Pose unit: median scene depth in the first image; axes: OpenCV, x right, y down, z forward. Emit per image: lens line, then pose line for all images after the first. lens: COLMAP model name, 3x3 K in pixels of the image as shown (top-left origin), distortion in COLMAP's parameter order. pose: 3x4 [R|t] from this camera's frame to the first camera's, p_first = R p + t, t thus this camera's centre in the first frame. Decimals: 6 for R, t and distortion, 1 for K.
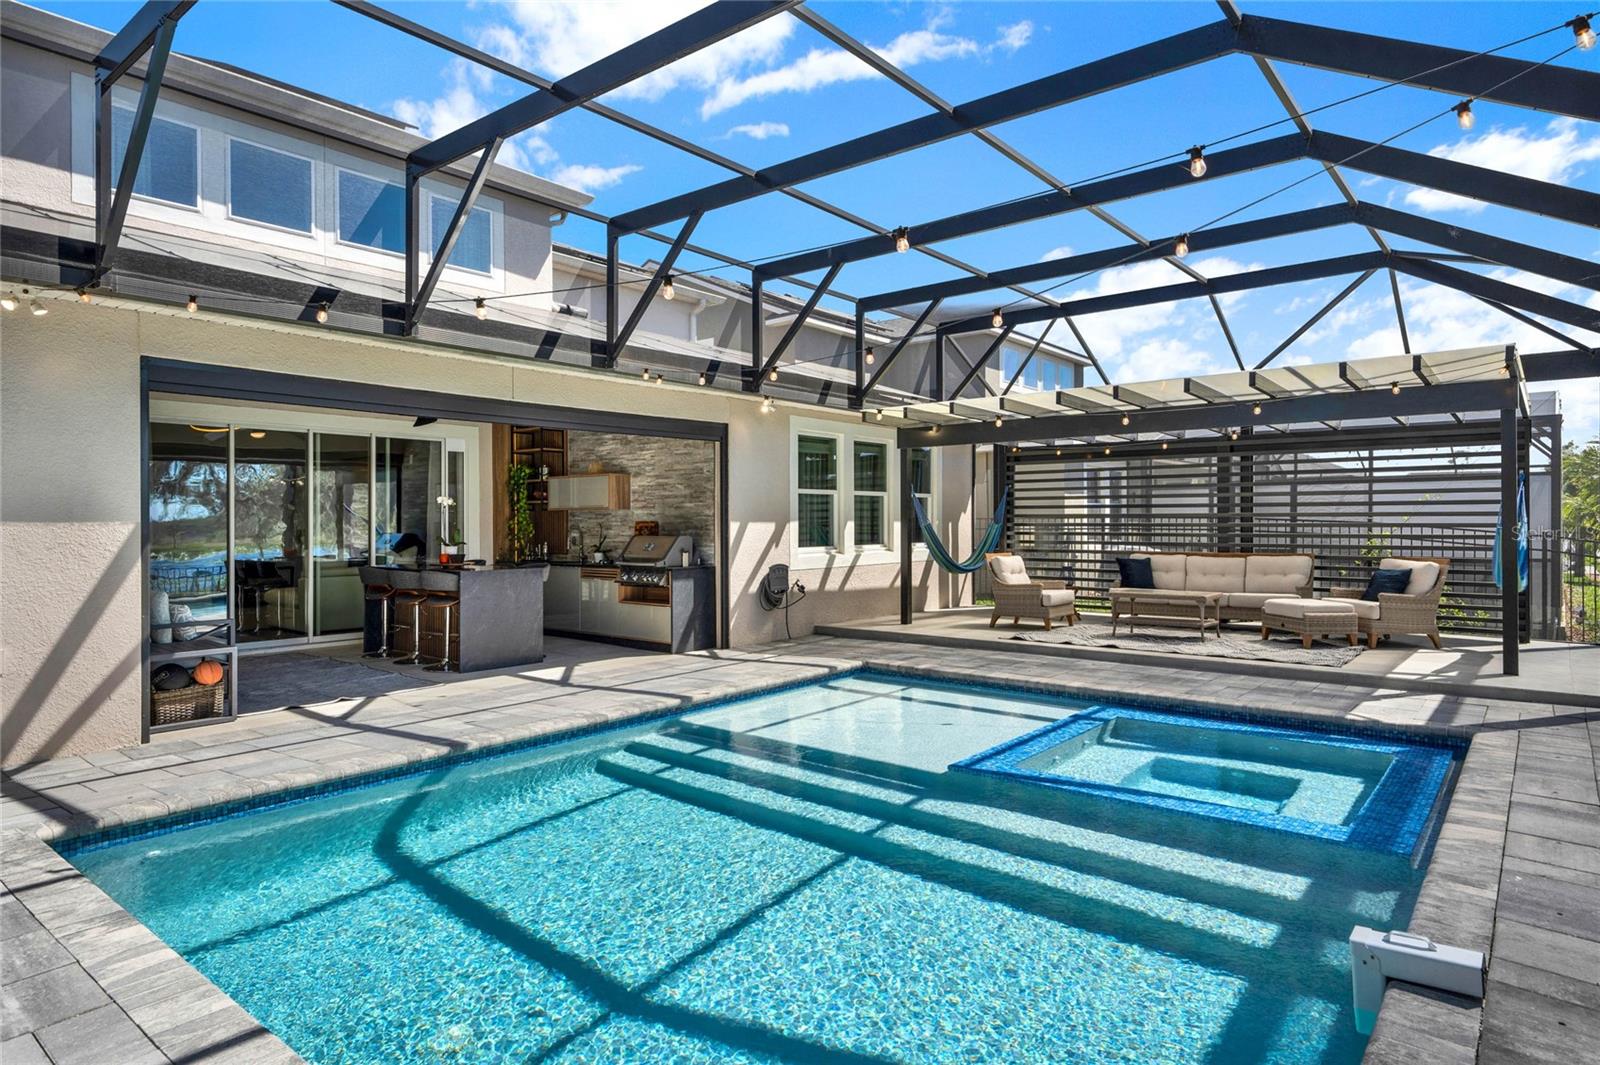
lens RADIAL K [[922.2, 0, 792.0], [0, 922.2, 526.2], [0, 0, 1]] dist [0.020614, 0.001178]
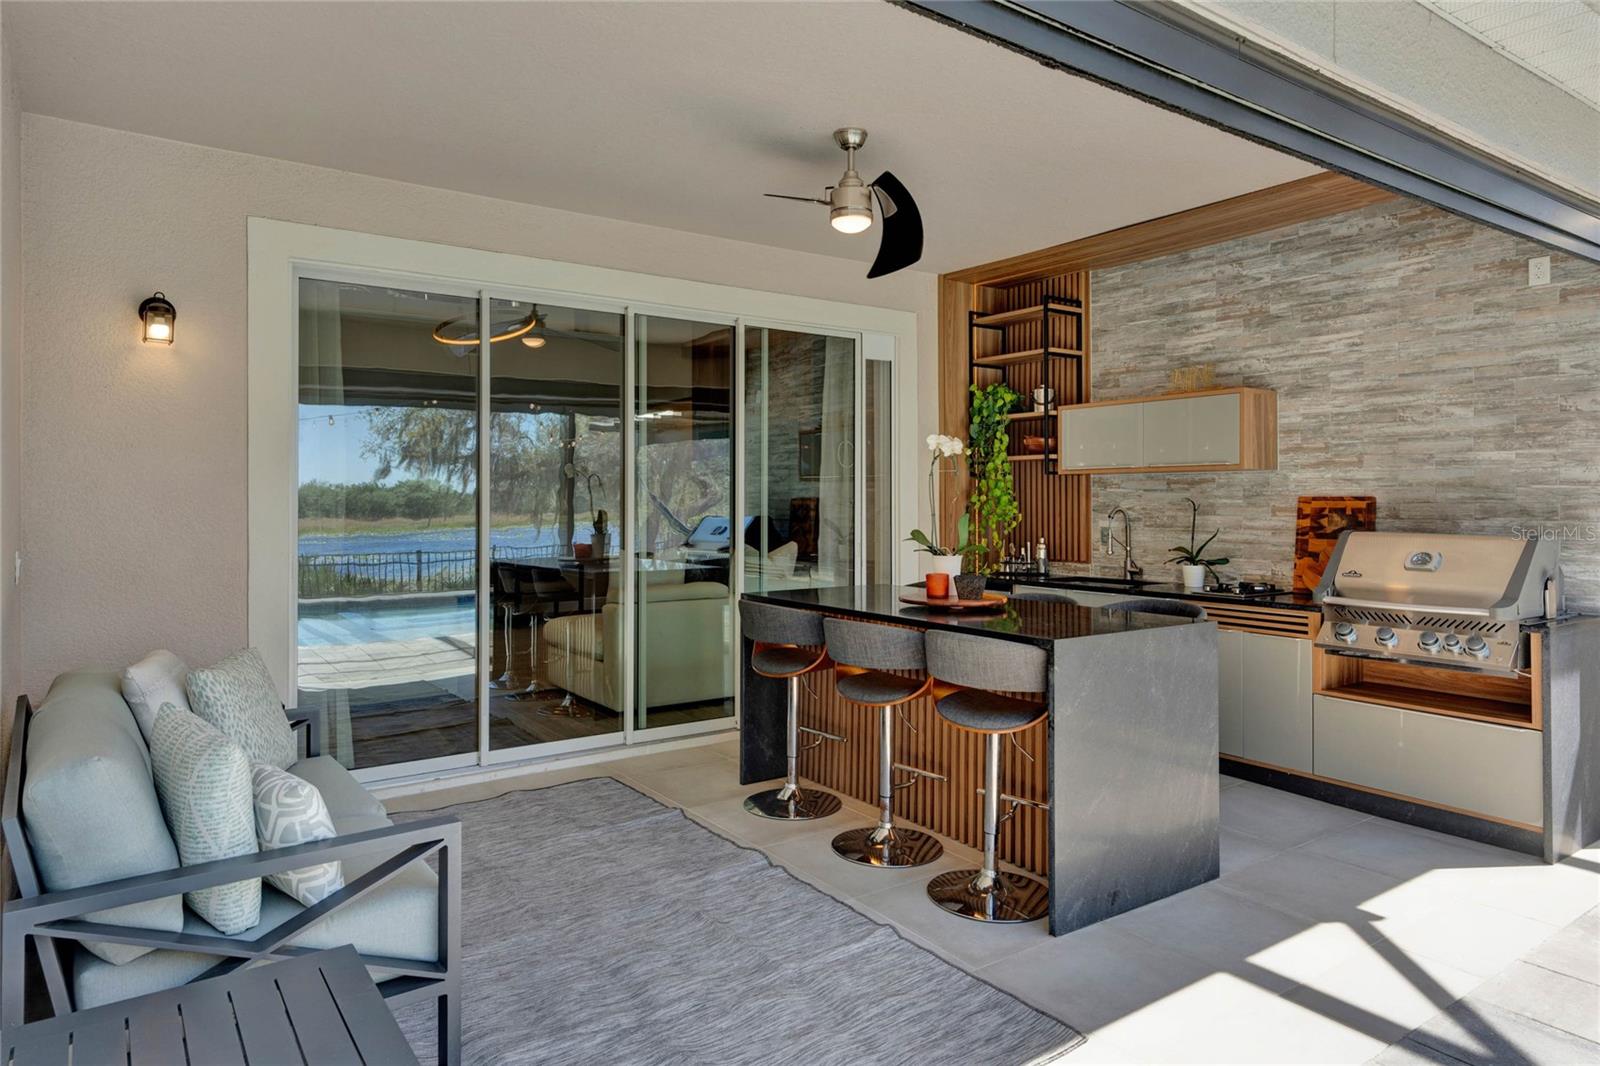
lens RADIAL K [[991.1, 0, 801.9], [0, 991.1, 518.0], [0, 0, 1]] dist [0.008263, 0.000812]
pose [[0.966926, 0.008583, -0.254912, -0.264930], [-0.005379, 0.999898, 0.013262, -0.000168], [0.254999, -0.011453, 0.966873, 0.460660]]
